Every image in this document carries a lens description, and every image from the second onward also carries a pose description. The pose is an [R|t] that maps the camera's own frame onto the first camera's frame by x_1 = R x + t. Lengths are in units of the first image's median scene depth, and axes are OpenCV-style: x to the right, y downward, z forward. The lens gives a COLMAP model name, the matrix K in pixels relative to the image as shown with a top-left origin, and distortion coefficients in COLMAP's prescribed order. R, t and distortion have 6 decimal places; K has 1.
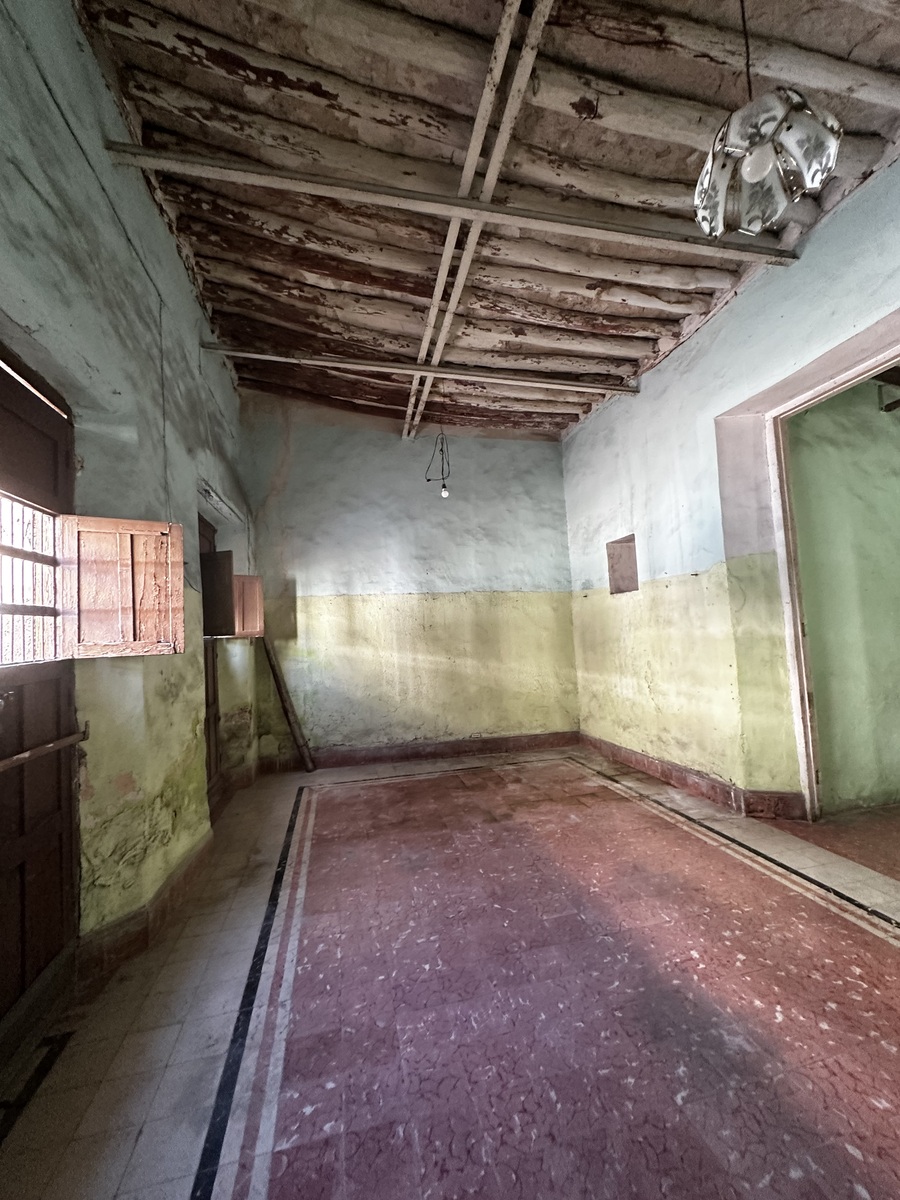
lens RADIAL K [[482.0, 0, 450.4], [0, 482.0, 603.4], [0, 0, 1]] dist [0.000019, 0.000251]
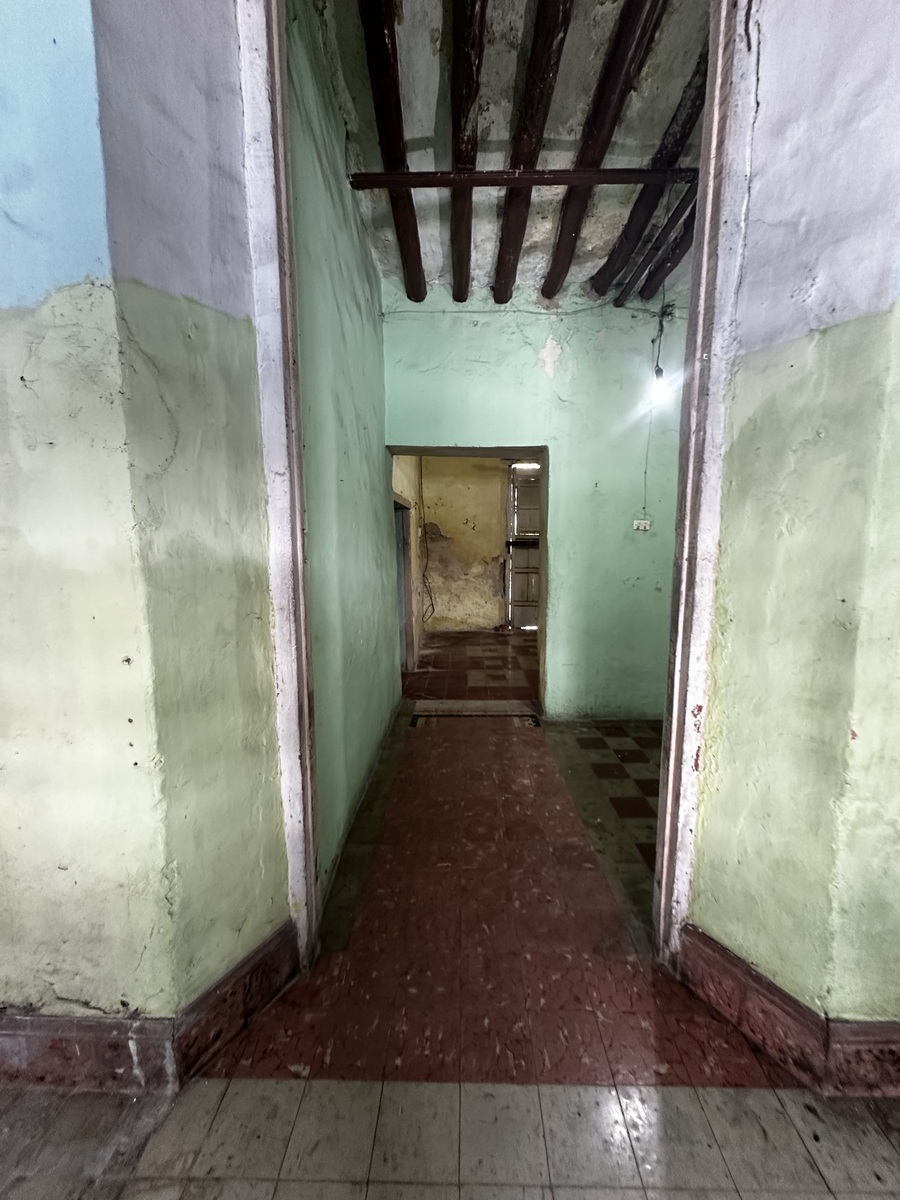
lens RADIAL K [[482.0, 0, 449.6], [0, 482.0, 600.9], [0, 0, 1]] dist [0.000019, 0.000251]
pose [[0.253931, -0.075824, 0.964246, 0.352532], [-0.069083, 0.992955, 0.096274, 0.050800], [-0.964752, -0.091060, 0.246904, 0.750759]]
